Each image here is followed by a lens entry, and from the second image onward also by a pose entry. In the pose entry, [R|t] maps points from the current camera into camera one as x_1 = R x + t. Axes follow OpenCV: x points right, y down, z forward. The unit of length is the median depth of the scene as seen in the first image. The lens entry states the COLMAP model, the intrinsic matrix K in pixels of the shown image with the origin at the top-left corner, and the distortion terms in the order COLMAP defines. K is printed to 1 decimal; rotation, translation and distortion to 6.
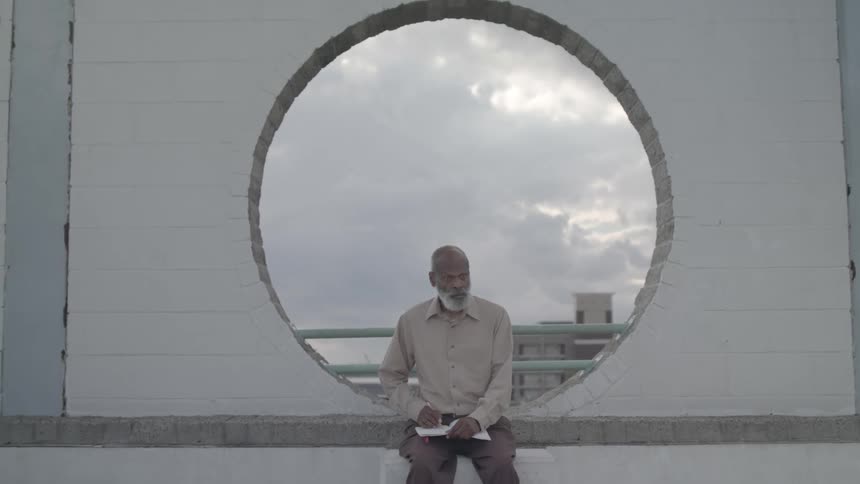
lens RADIAL K [[1231.6, 0, 430.8], [0, 1231.6, 244.0], [0, 0, 1]] dist [-0.064443, 0.000000]
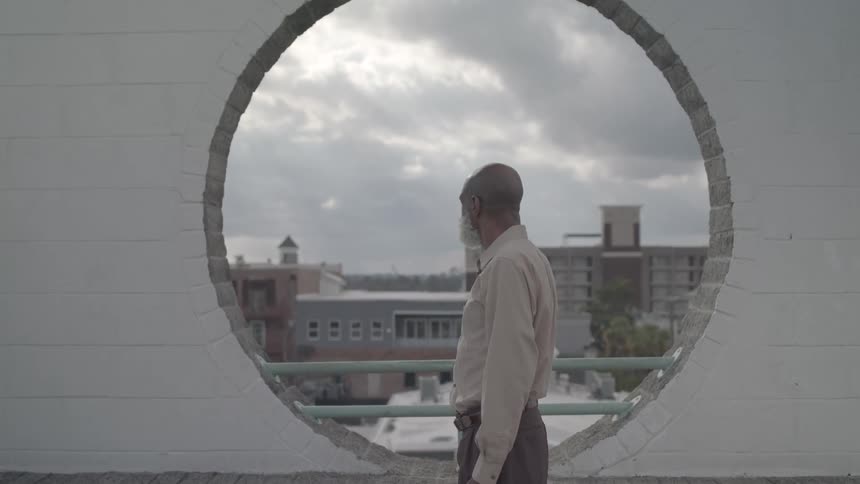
lens RADIAL K [[1231.6, 0, 428.7], [0, 1231.6, 240.9], [0, 0, 1]] dist [-0.064443, 0.000000]
pose [[0.999722, 0.003820, -0.023269, 0.018021], [-0.002053, 0.997143, 0.075515, -0.074364], [0.023491, -0.075446, 0.996873, 0.198007]]
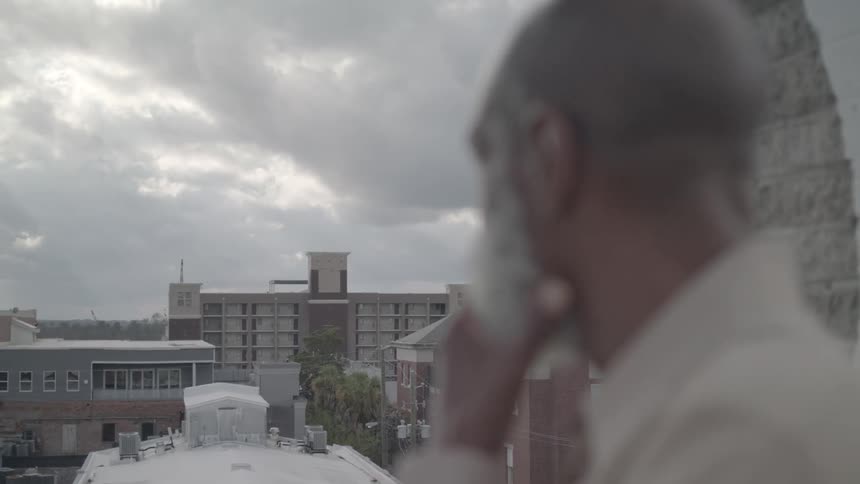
lens RADIAL K [[1231.6, 0, 425.7], [0, 1231.6, 246.1], [0, 0, 1]] dist [-0.064443, 0.000000]
pose [[0.977392, 0.019141, 0.210566, -0.000104], [-0.027865, 0.998868, 0.038542, -0.037379], [-0.209590, -0.043538, 0.976820, 0.708819]]
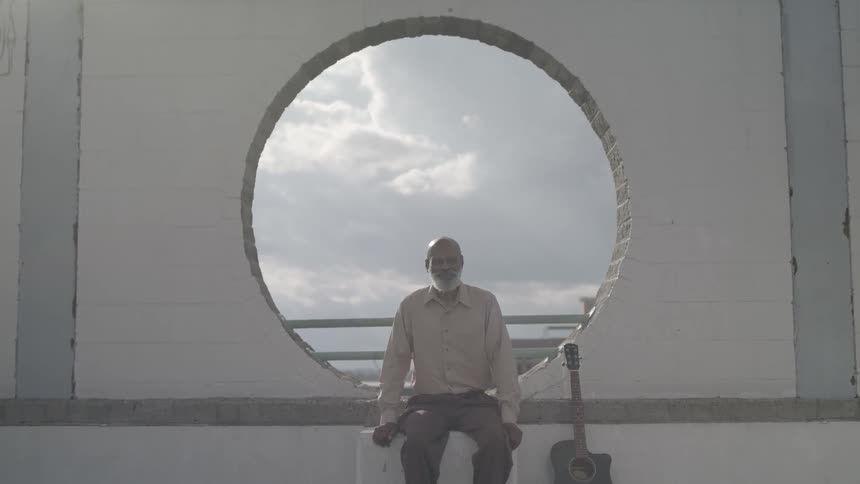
lens RADIAL K [[1231.6, 0, 437.2], [0, 1231.6, 237.6], [0, 0, 1]] dist [-0.064443, 0.000000]
pose [[0.999988, -0.000629, -0.004804, 0.031506], [0.000586, 0.999961, -0.008839, 0.006083], [0.004810, 0.008836, 0.999949, -0.094794]]
